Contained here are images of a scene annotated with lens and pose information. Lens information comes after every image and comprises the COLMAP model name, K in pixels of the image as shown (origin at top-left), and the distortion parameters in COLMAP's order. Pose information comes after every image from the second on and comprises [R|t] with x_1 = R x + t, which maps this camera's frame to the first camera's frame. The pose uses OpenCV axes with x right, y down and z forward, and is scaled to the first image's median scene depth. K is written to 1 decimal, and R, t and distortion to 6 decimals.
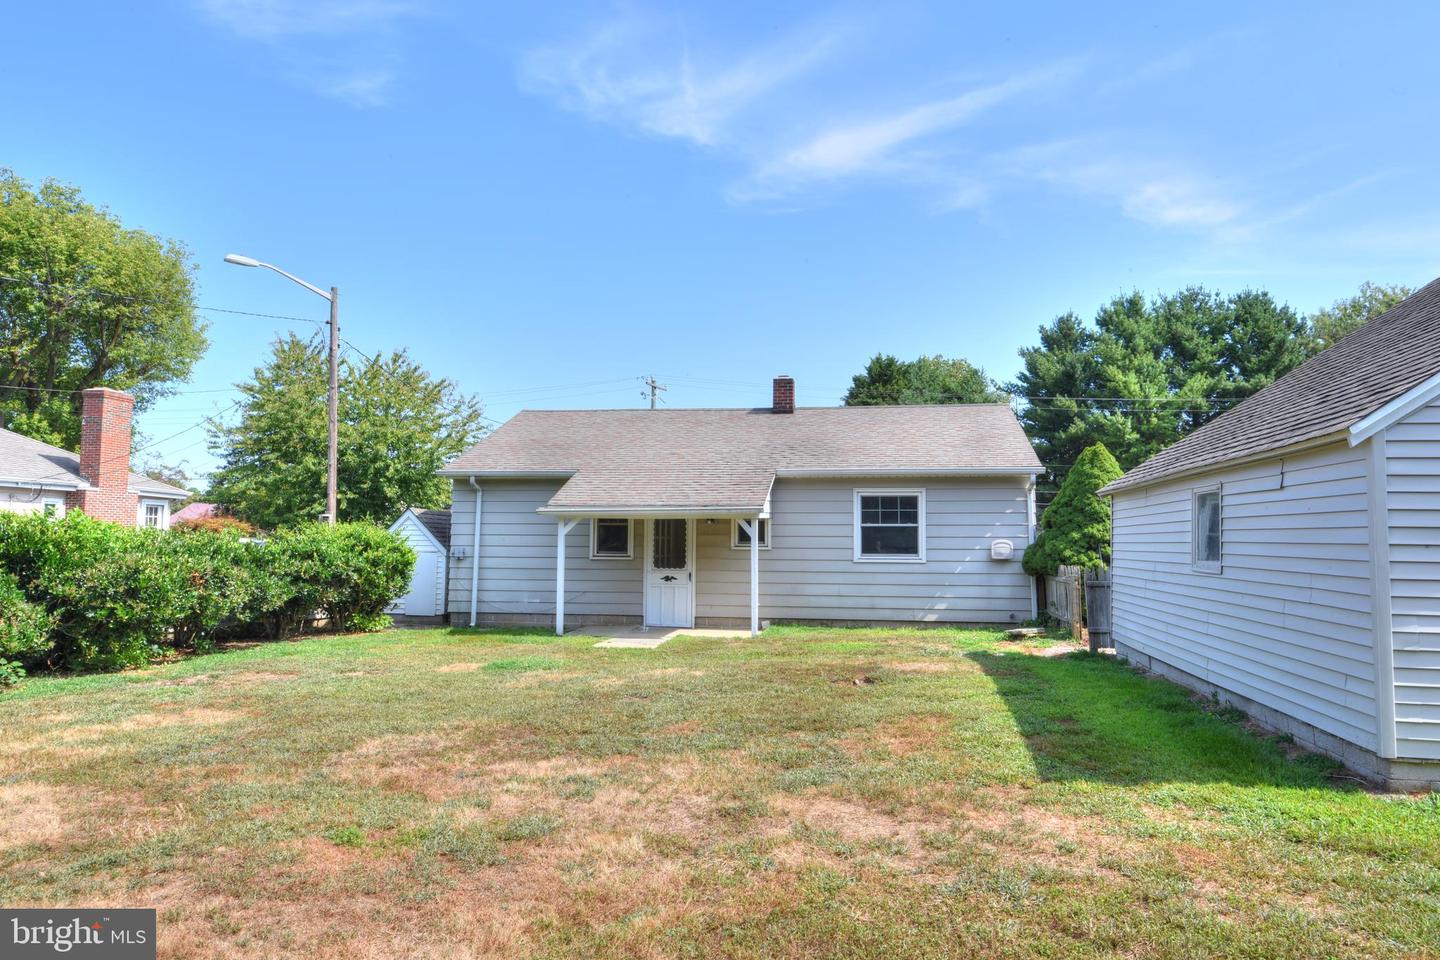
lens RADIAL K [[990.2, 0, 720.0], [0, 990.2, 480.0], [0, 0, 1]] dist [-0.003632, -0.001114]
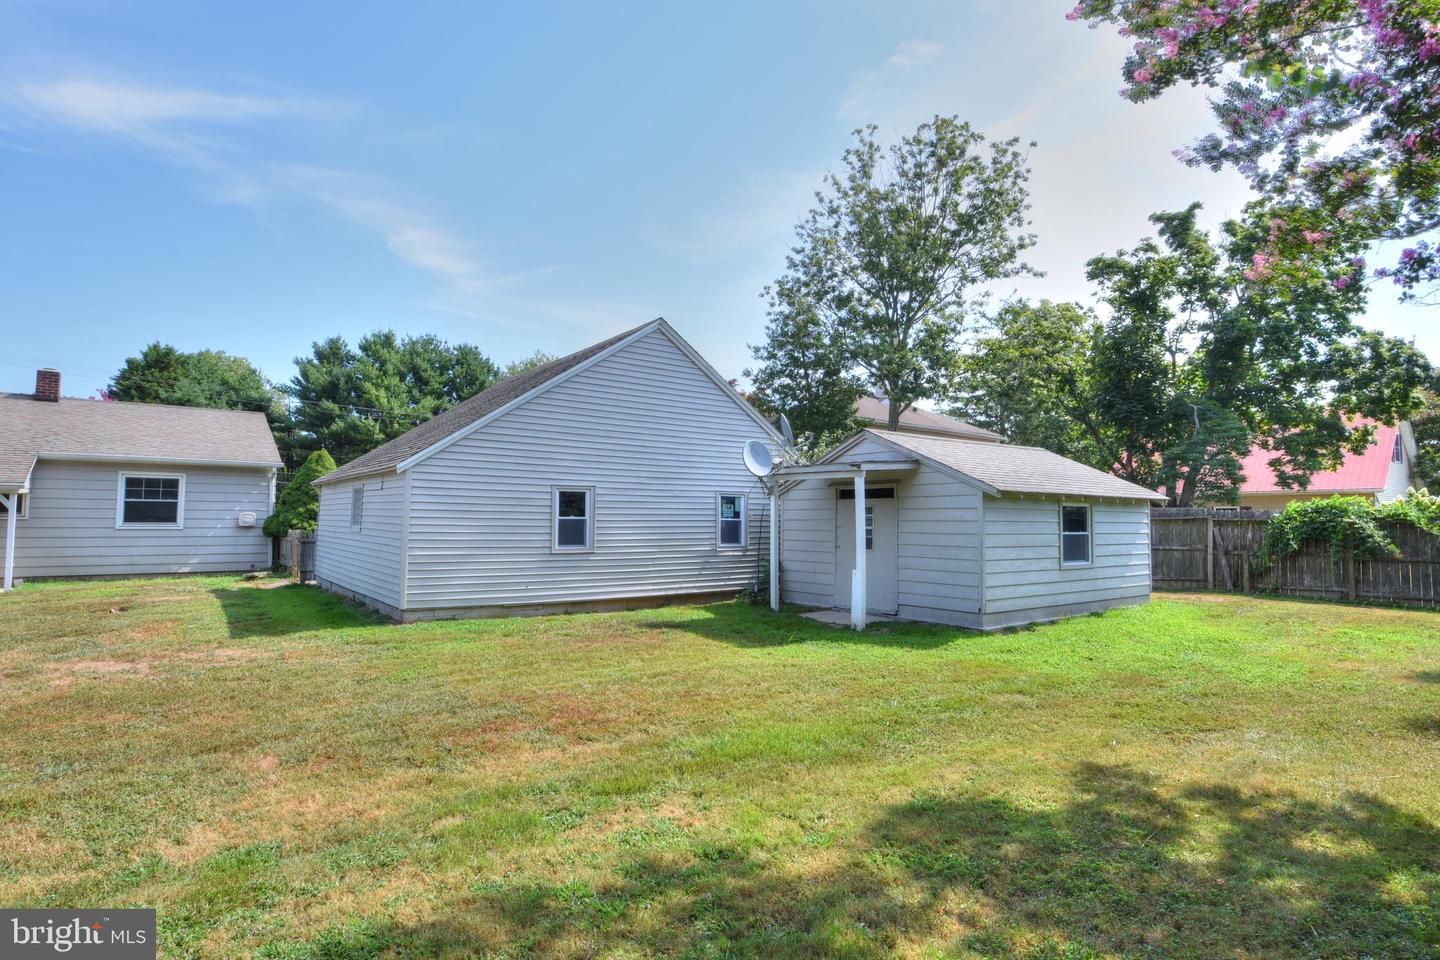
lens RADIAL K [[755.5, 0, 720.7], [0, 755.5, 468.5], [0, 0, 1]] dist [-0.005743, -0.000589]
pose [[0.690015, 0.047493, 0.722235, -0.030031], [-0.049751, 0.998597, -0.018135, -0.015871], [-0.722083, -0.023419, 0.691410, -0.226891]]
